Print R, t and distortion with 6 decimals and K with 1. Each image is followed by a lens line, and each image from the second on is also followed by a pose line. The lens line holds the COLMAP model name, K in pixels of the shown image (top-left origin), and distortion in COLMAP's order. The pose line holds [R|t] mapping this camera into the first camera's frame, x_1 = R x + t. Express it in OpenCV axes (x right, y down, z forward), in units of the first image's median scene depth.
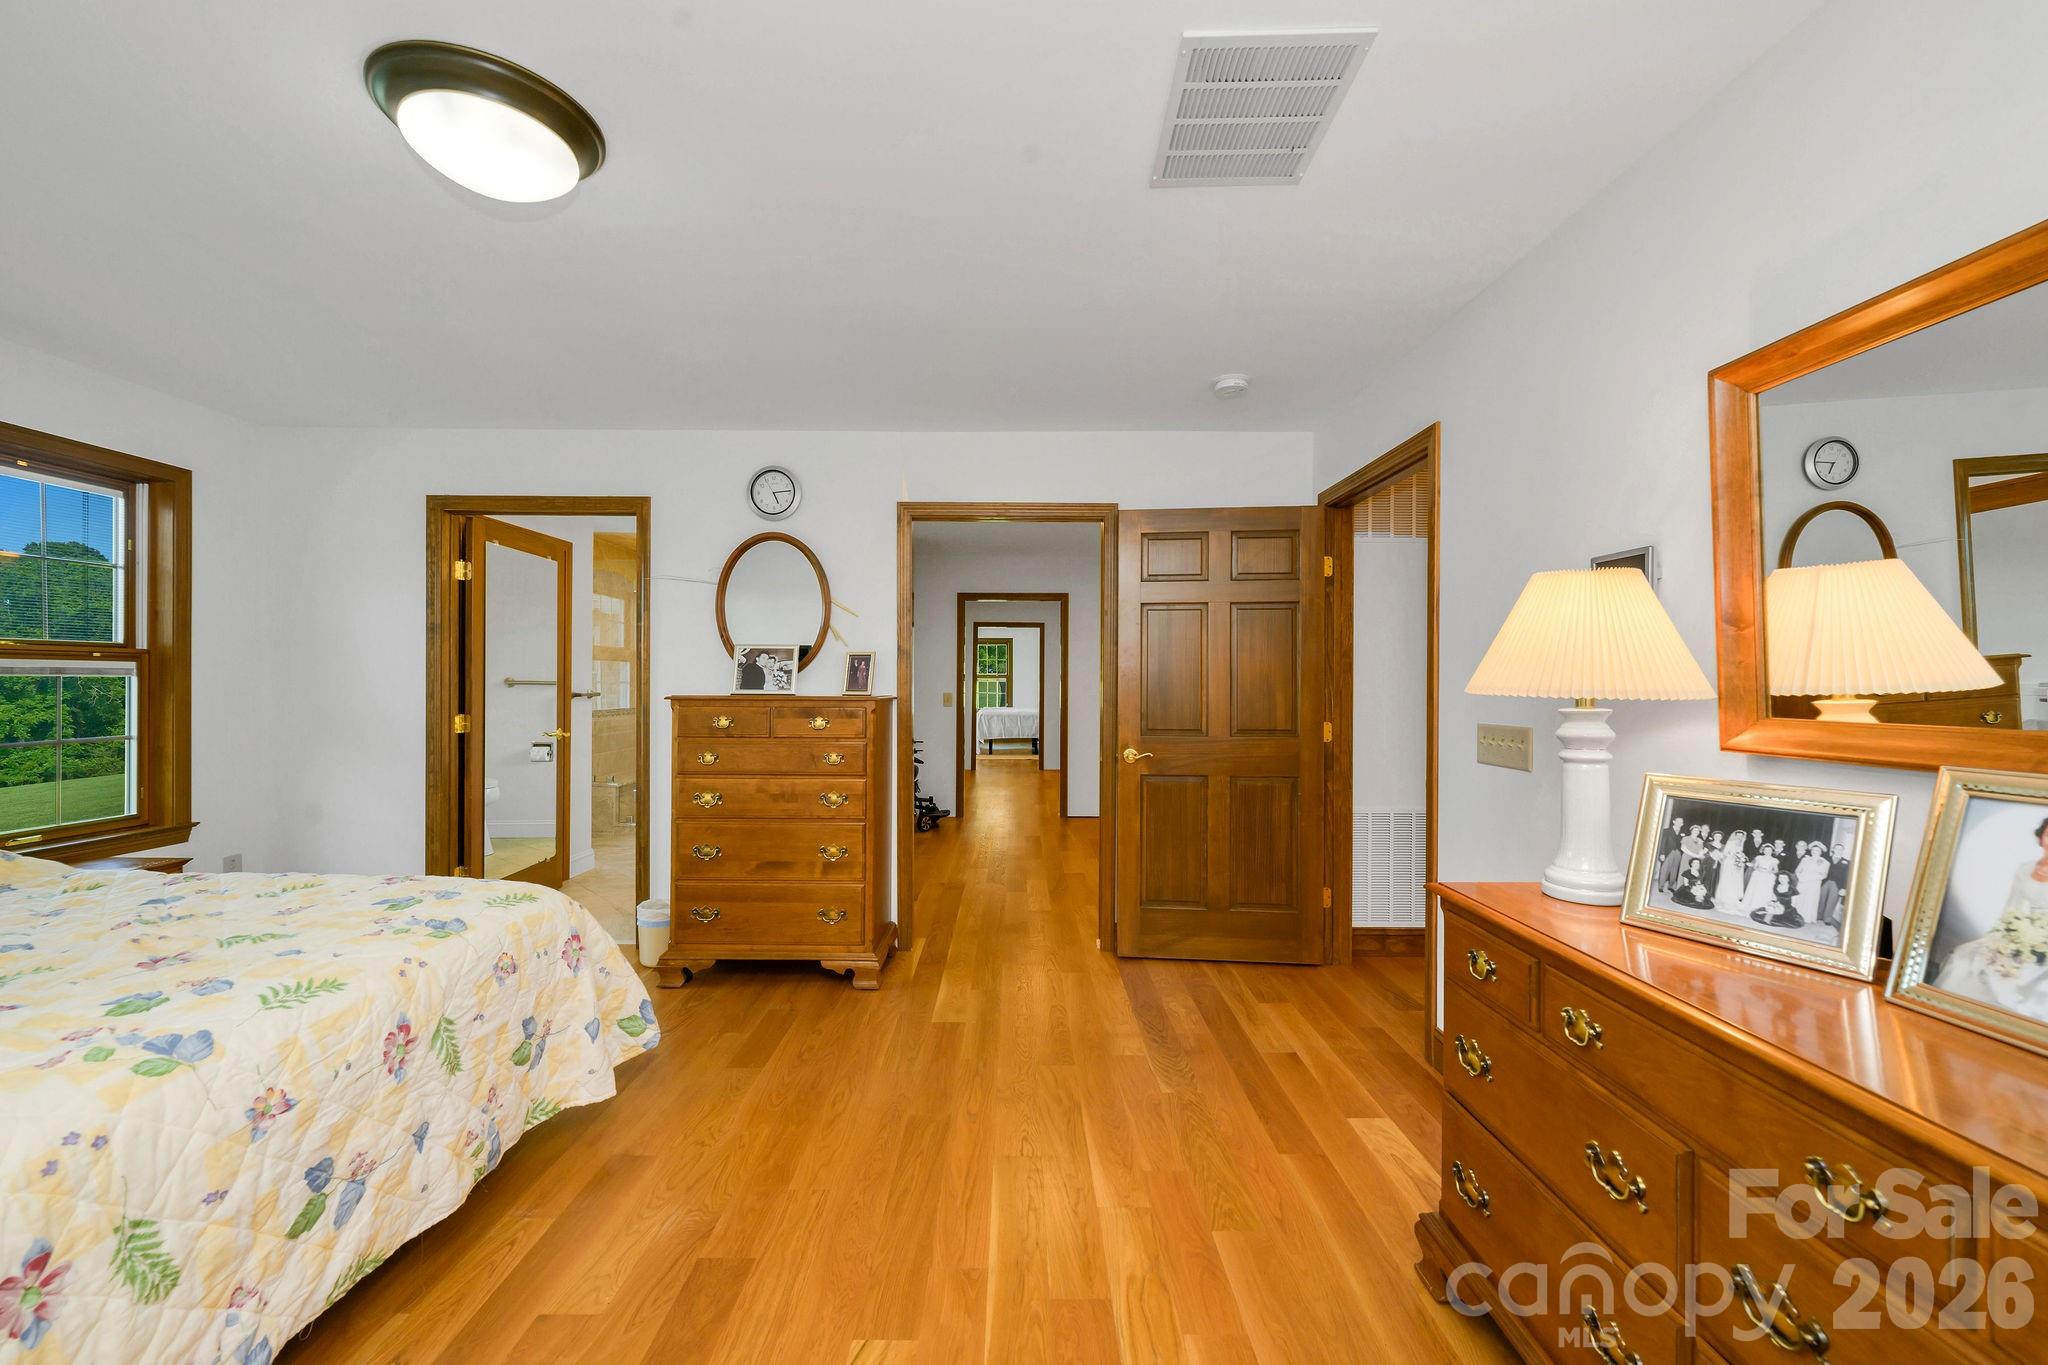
lens RADIAL K [[830.2, 0, 1027.4], [0, 830.2, 678.2], [0, 0, 1]] dist [-0.001620, 0.000711]
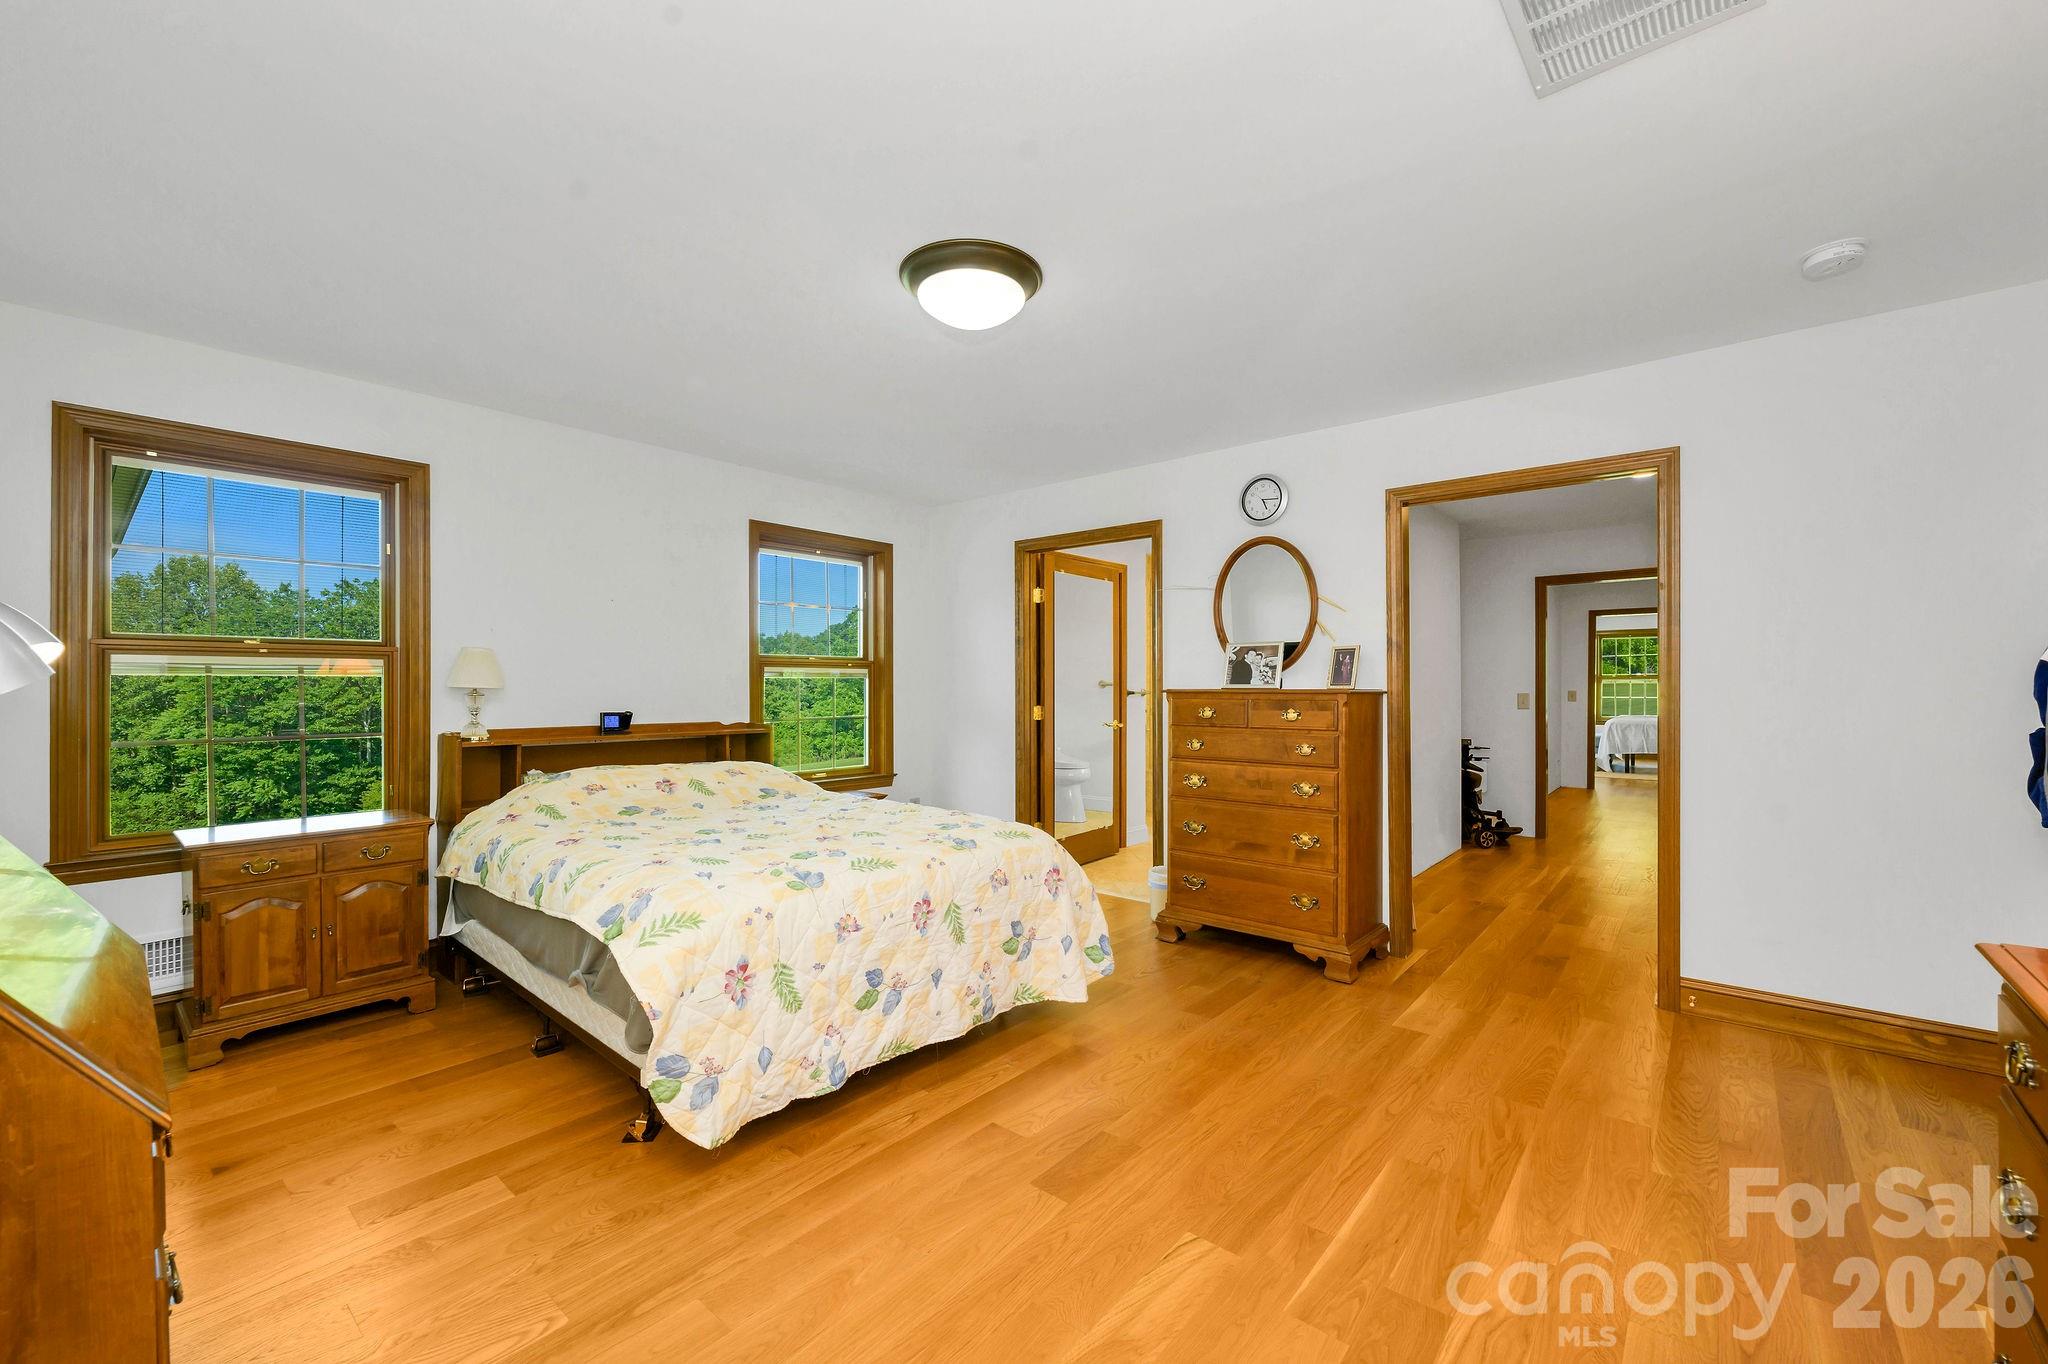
lens RADIAL K [[830.2, 0, 1012.4], [0, 830.2, 682.4], [0, 0, 1]] dist [-0.001620, 0.000711]
pose [[0.756905, -0.008614, -0.653469, 0.166732], [0.006982, 0.999963, -0.005093, 0.016052], [0.653488, -0.000708, 0.756937, -0.016259]]
